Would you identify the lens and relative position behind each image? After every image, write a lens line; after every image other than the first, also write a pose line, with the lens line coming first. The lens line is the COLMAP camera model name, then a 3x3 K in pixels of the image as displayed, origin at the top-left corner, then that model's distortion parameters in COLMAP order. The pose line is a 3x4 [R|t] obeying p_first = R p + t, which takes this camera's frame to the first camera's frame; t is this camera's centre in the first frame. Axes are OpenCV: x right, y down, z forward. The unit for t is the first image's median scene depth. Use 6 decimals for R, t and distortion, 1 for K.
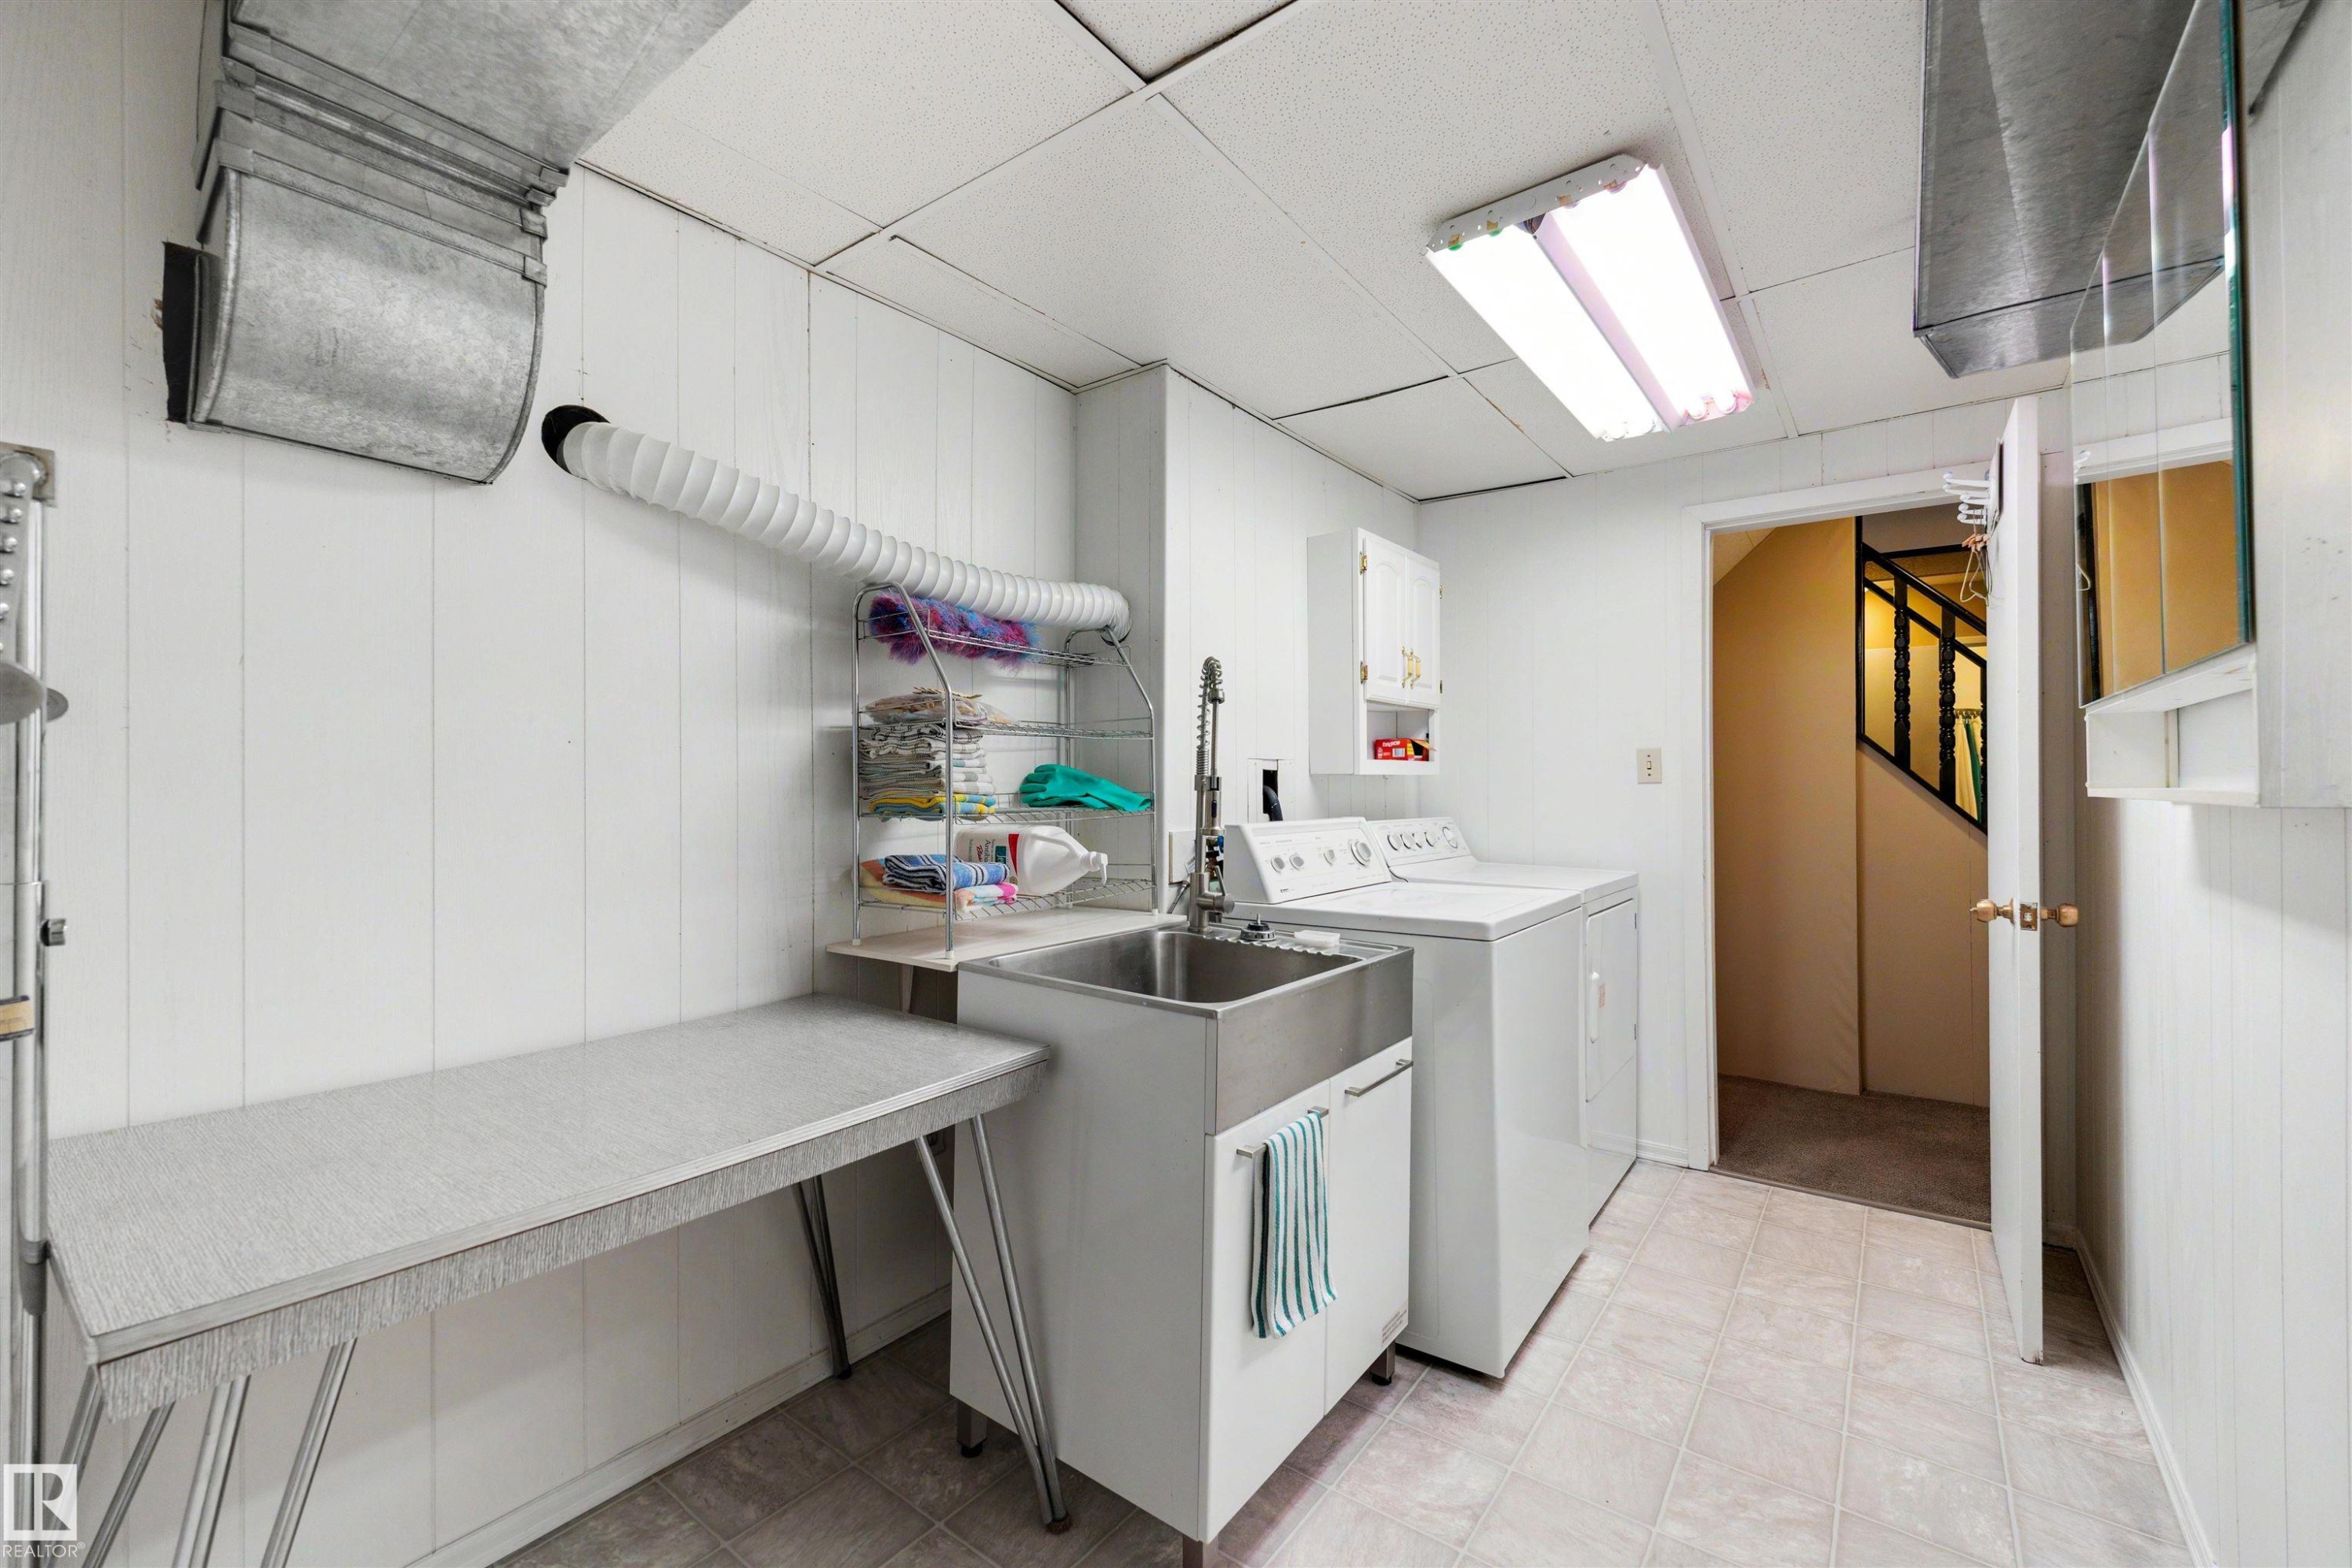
lens RADIAL K [[972.4, 0, 1178.2], [0, 972.4, 779.6], [0, 0, 1]] dist [0.001573, -0.000471]
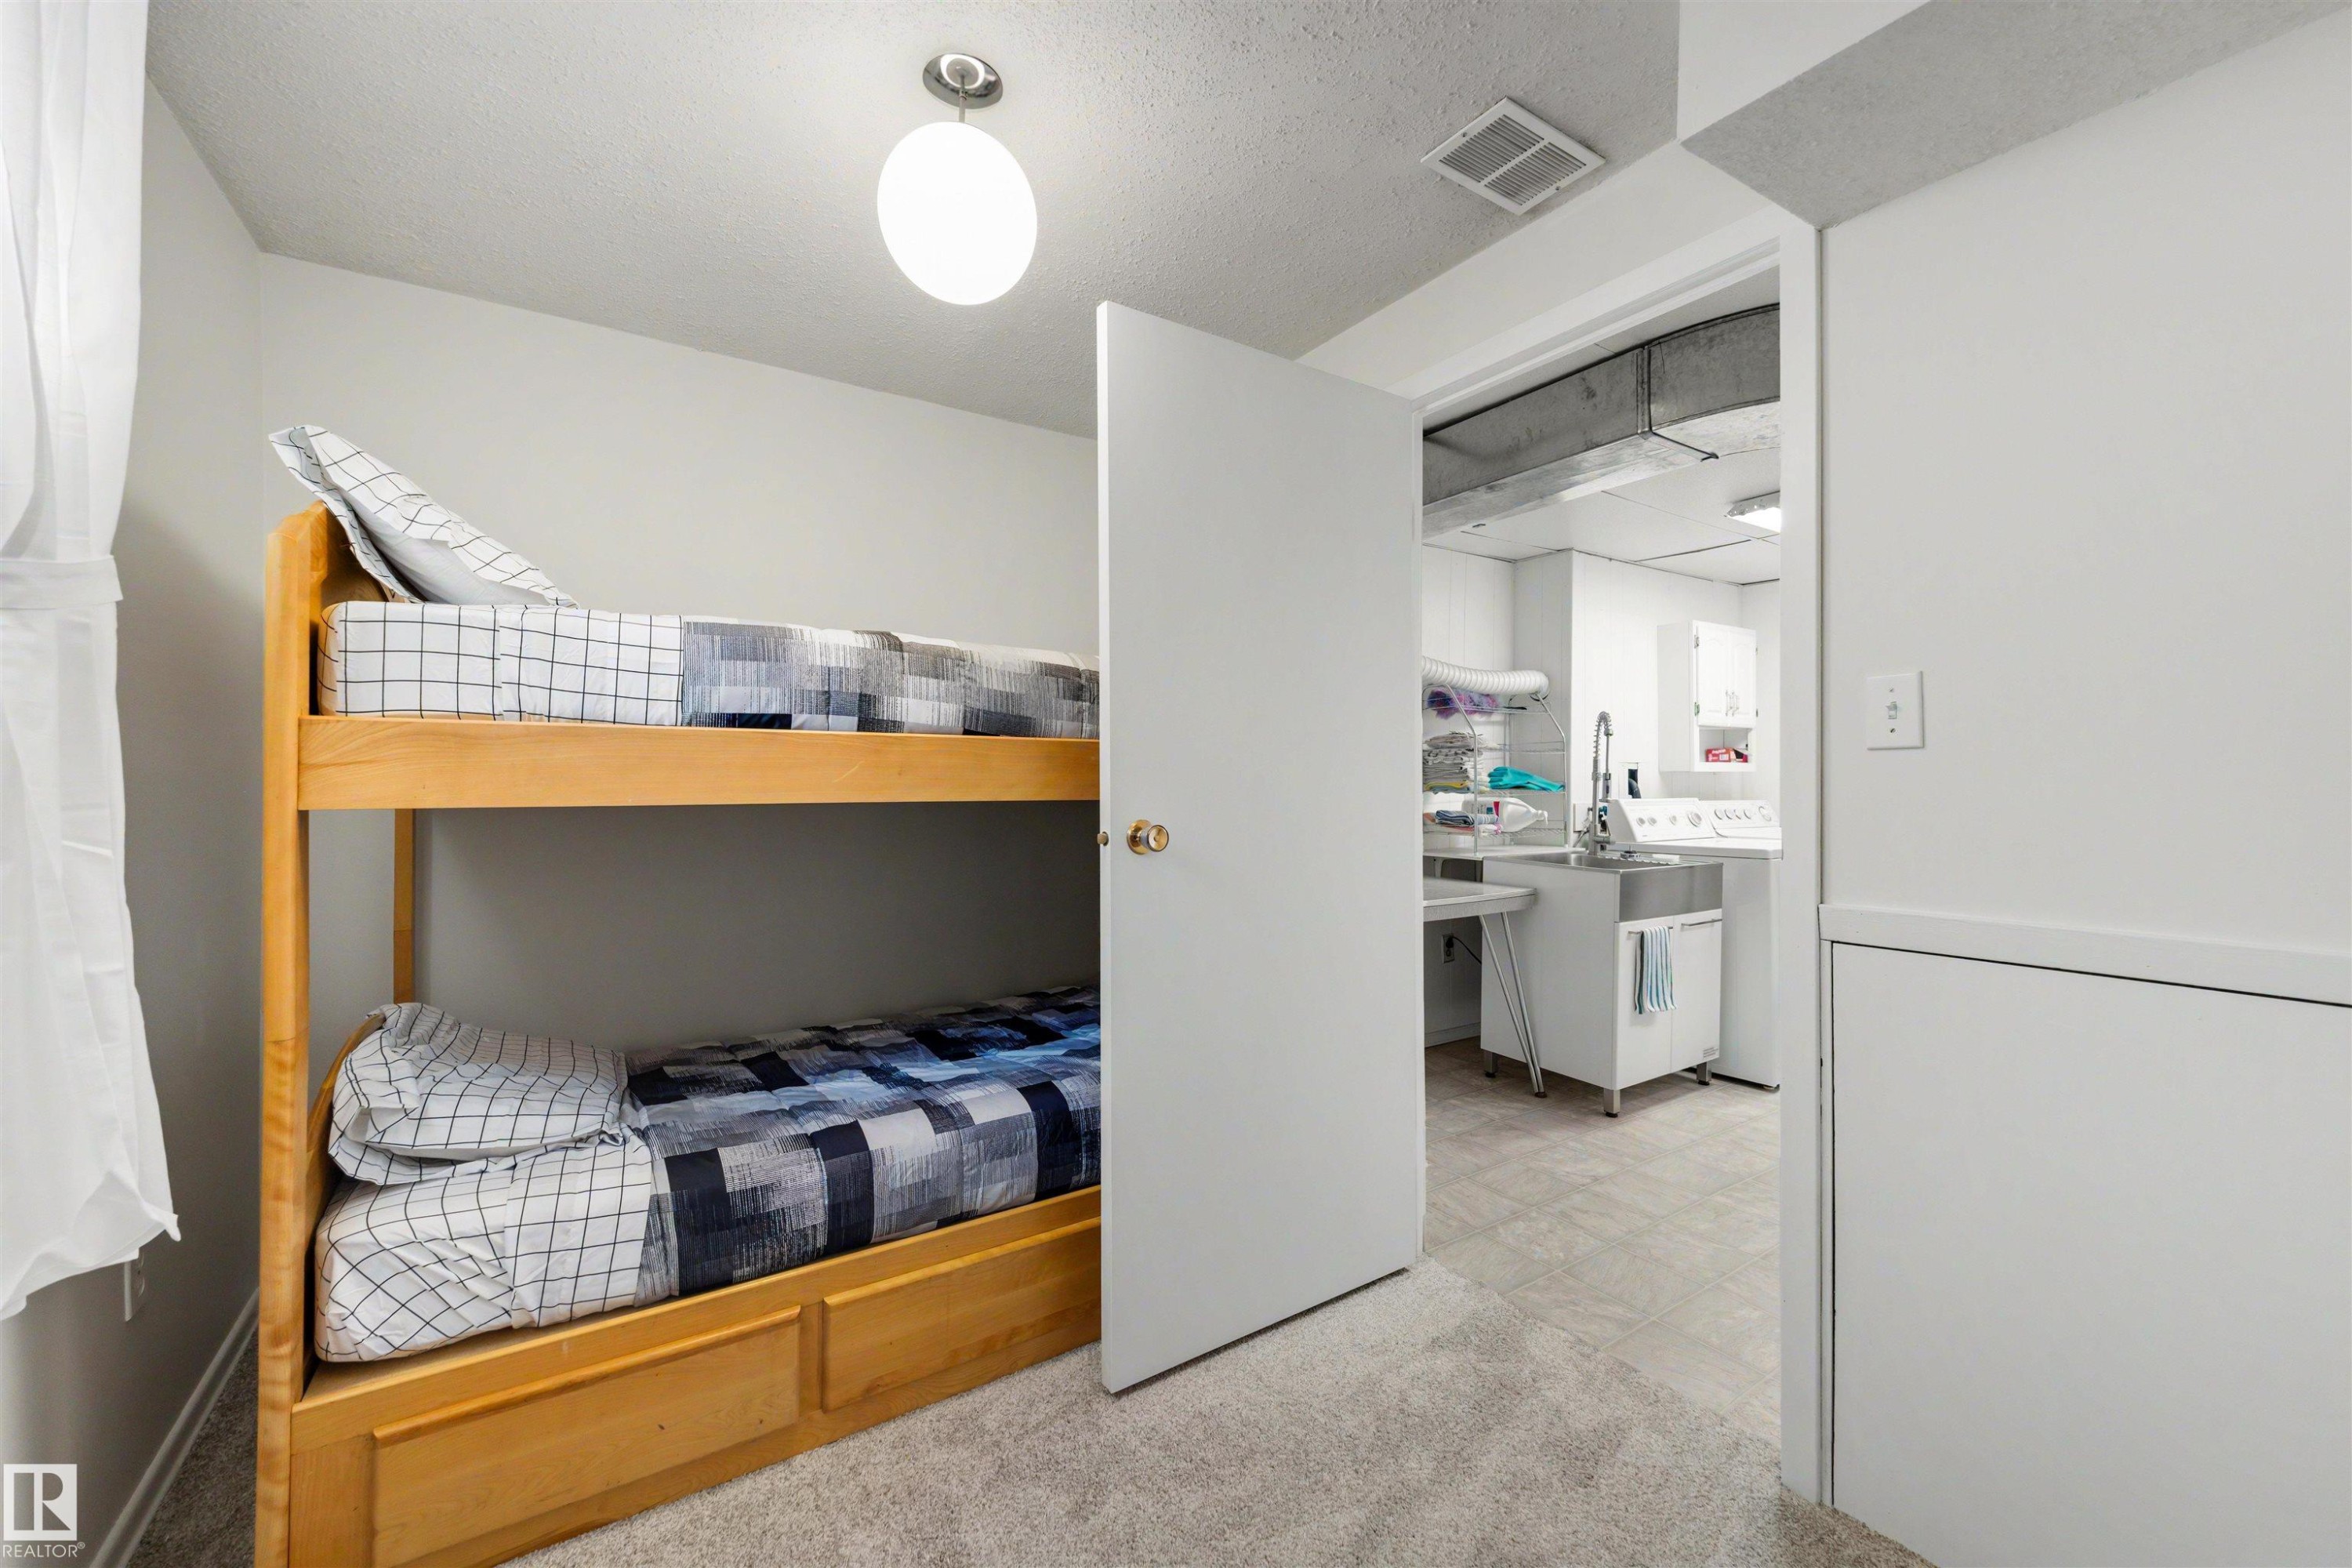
lens RADIAL K [[901.6, 0, 1163.5], [0, 901.6, 781.5], [0, 0, 1]] dist [0.000528, 0.000153]
pose [[0.936575, 0.001825, -0.350462, -0.147616], [0.000047, 0.999986, 0.005333, 0.004219], [0.350467, -0.005012, 0.936562, -0.922280]]
